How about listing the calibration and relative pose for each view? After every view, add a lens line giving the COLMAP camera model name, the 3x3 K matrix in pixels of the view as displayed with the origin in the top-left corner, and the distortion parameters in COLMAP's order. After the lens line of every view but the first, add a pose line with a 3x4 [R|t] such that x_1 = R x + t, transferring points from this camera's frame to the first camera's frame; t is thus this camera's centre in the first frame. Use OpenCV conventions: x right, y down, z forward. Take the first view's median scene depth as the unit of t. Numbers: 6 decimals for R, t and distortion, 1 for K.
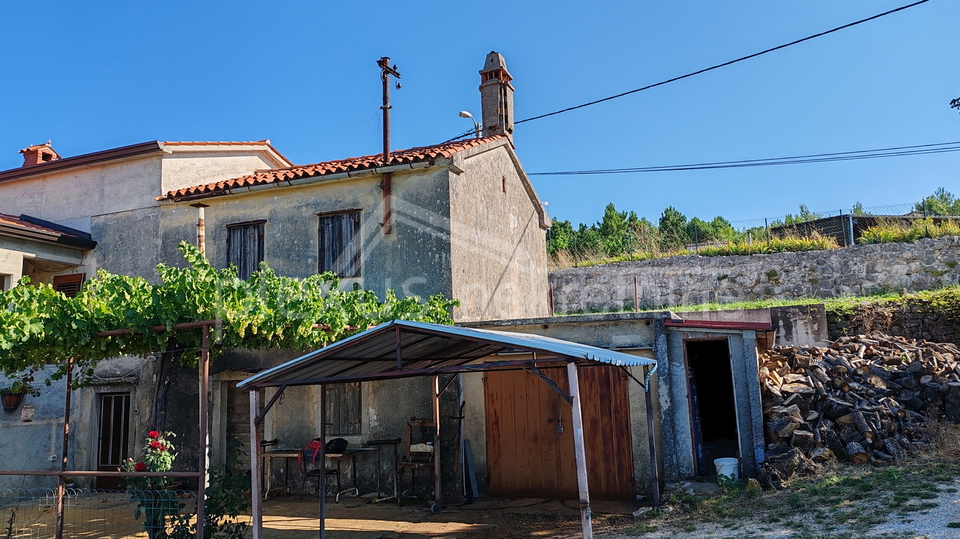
lens RADIAL K [[721.0, 0, 480.0], [0, 721.0, 269.5], [0, 0, 1]] dist [0.114436, -0.171649]
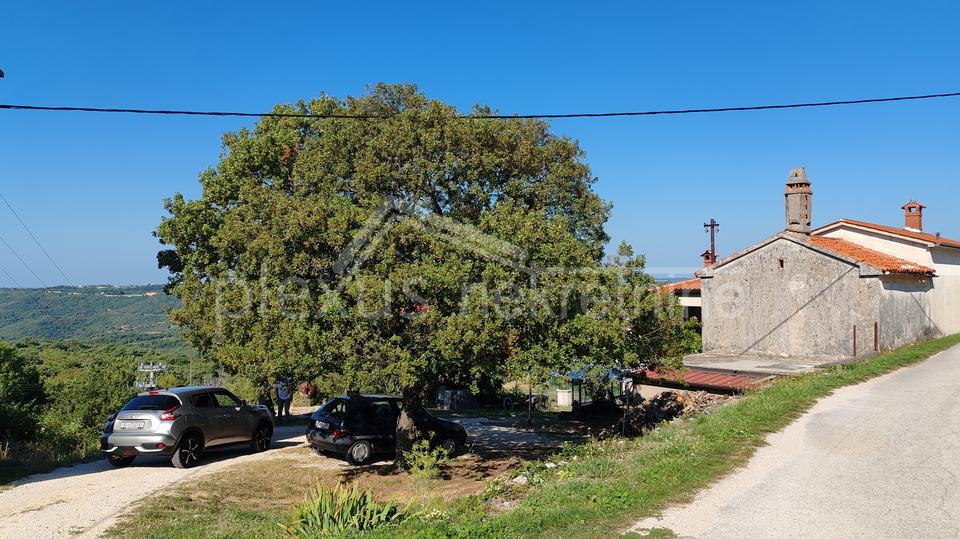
lens RADIAL K [[724.2, 0, 480.0], [0, 724.2, 269.5], [0, 0, 1]] dist [0.111860, -0.165581]
pose [[-0.392671, 0.014030, -0.919572, 1.941188], [0.158798, 0.985900, -0.052768, -0.139874], [0.905866, -0.166747, -0.389362, 1.138253]]
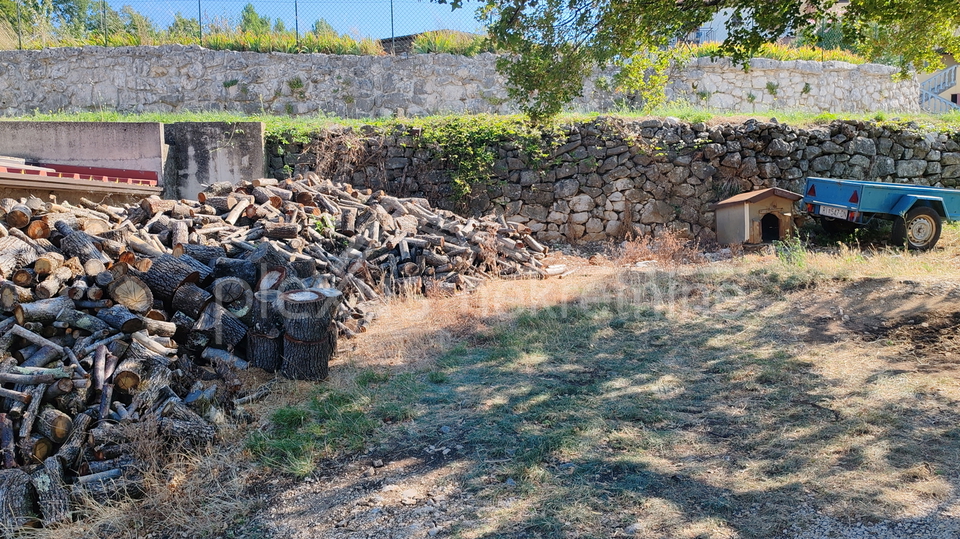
lens RADIAL K [[721.0, 0, 480.0], [0, 721.0, 269.5], [0, 0, 1]] dist [0.114436, -0.171649]
pose [[0.911245, -0.011257, 0.411711, 0.439891], [-0.084568, 0.973214, 0.213783, 0.024526], [-0.403089, -0.229626, 0.885884, 0.432575]]
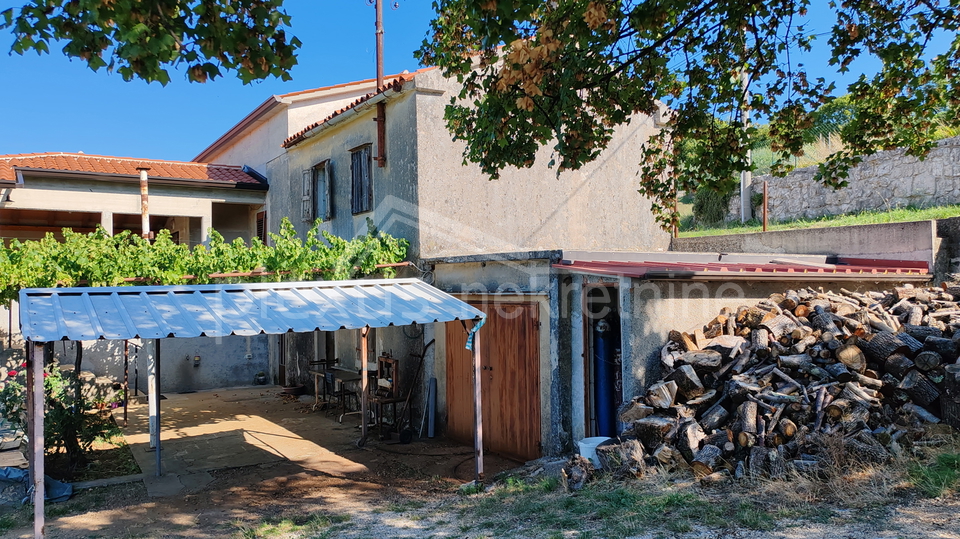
lens RADIAL K [[721.0, 0, 480.0], [0, 721.0, 269.5], [0, 0, 1]] dist [0.114436, -0.171649]
pose [[0.801830, 0.008910, -0.597486, 0.529666], [0.080034, 0.989279, 0.122158, -0.019528], [0.592168, -0.145769, 0.792520, 0.254327]]
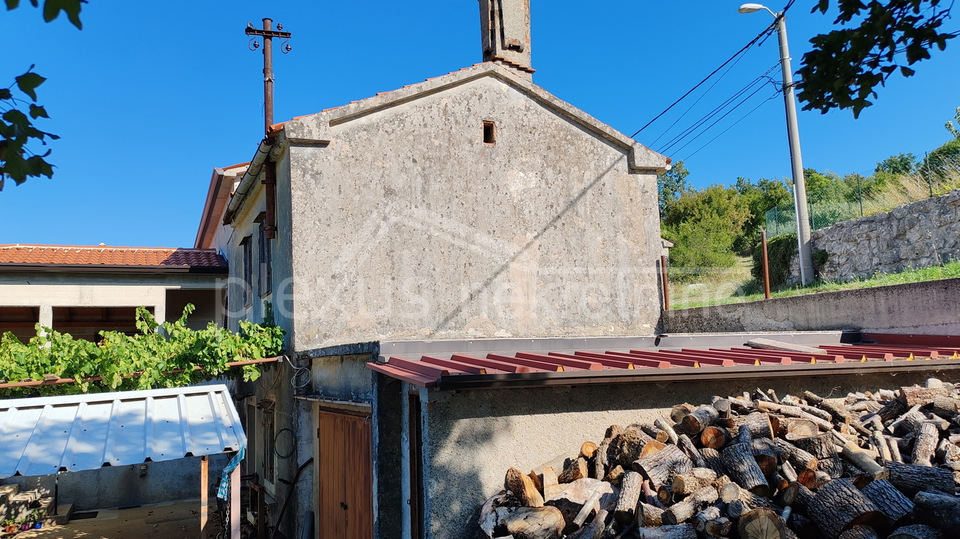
lens RADIAL K [[721.0, 0, 480.0], [0, 721.0, 269.5], [0, 0, 1]] dist [0.114436, -0.171649]
pose [[0.705032, -0.087596, -0.703744, 0.559229], [0.128595, 0.991682, 0.005394, 0.009517], [0.697419, -0.094301, 0.710433, 0.539787]]
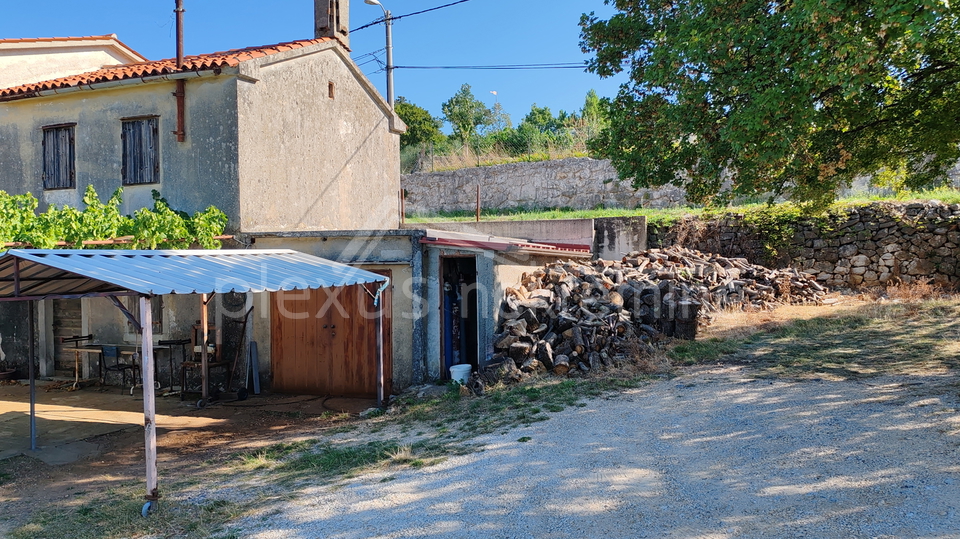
lens RADIAL K [[721.0, 0, 480.0], [0, 721.0, 269.5], [0, 0, 1]] dist [0.114436, -0.171649]
pose [[0.999680, 0.023435, -0.009481, 0.281141], [-0.021606, 0.986743, 0.160843, -0.043455], [0.013125, -0.160587, 0.986934, -0.031850]]
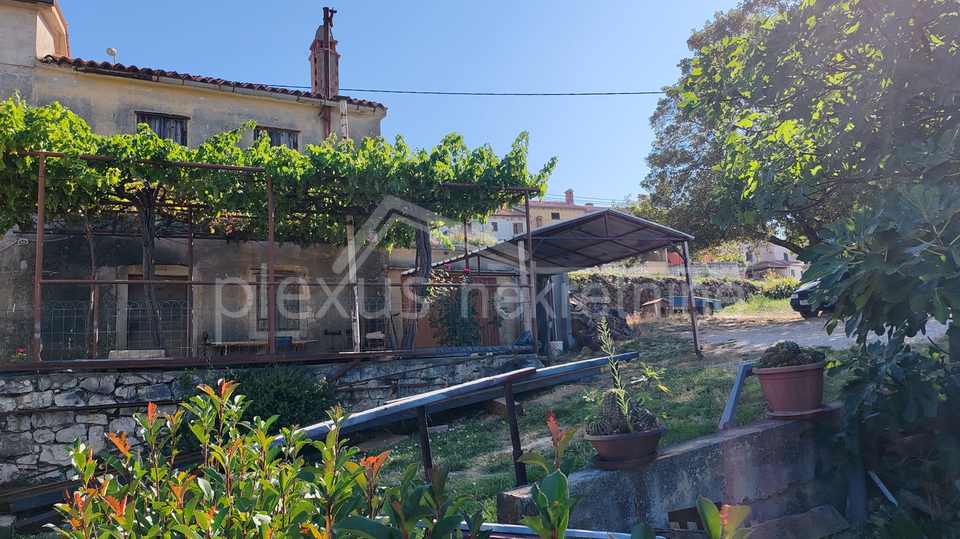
lens RADIAL K [[721.0, 0, 480.0], [0, 721.0, 269.5], [0, 0, 1]] dist [0.114436, -0.171649]
pose [[0.660054, 0.111489, 0.742899, -0.749150], [-0.086279, 0.993633, -0.072459, 0.174657], [-0.746247, -0.016270, 0.665470, 0.042606]]
